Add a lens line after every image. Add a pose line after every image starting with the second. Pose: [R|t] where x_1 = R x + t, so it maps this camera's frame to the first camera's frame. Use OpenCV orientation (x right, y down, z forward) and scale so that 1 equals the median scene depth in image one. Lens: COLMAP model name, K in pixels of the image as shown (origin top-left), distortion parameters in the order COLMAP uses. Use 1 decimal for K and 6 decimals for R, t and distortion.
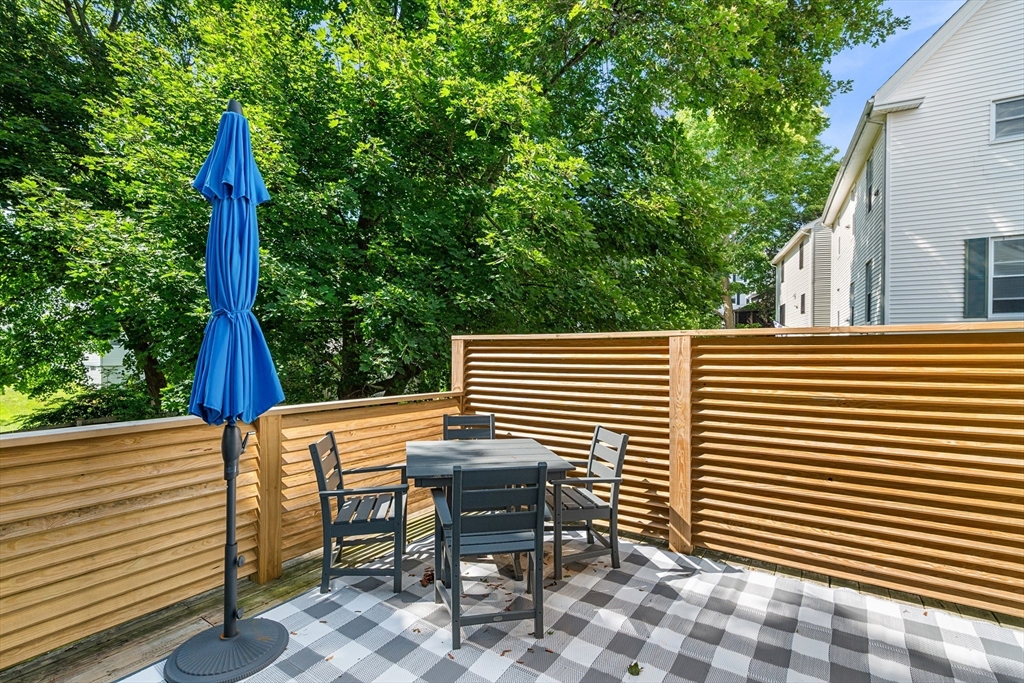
lens RADIAL K [[468.0, 0, 512.8], [0, 468.0, 355.5], [0, 0, 1]] dist [0.002349, -0.000006]
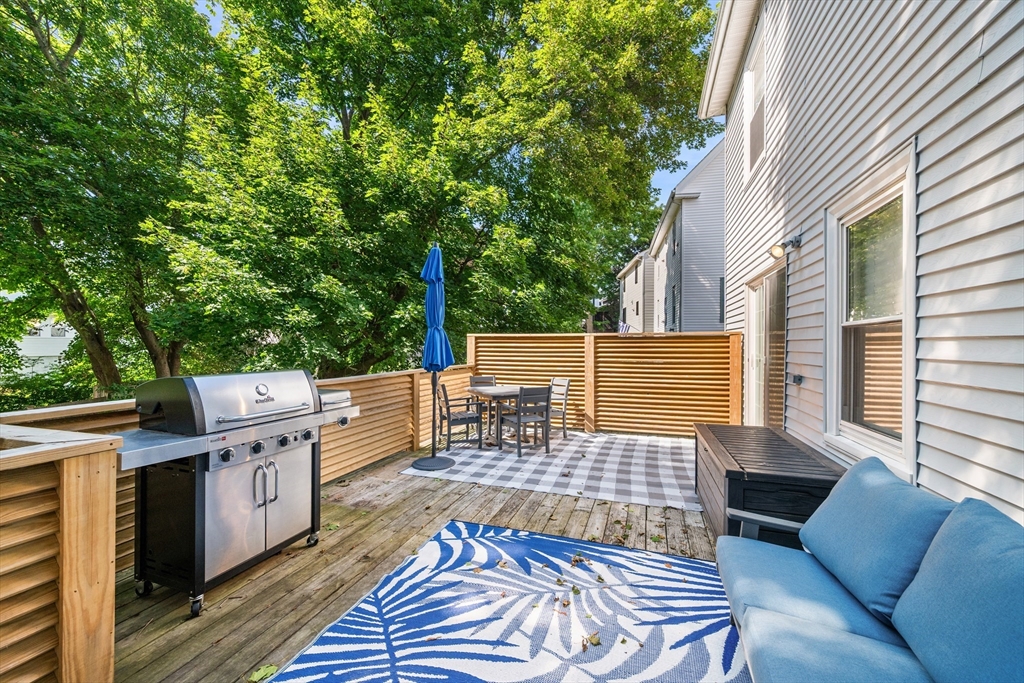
lens RADIAL K [[407.6, 0, 512.0], [0, 407.6, 341.5], [0, 0, 1]] dist [0.000264, 0.000034]
pose [[0.967551, 0.000413, 0.252676, -0.368837], [0.002027, 0.999954, -0.009395, 0.002101], [-0.252669, 0.009603, 0.967505, -0.593152]]
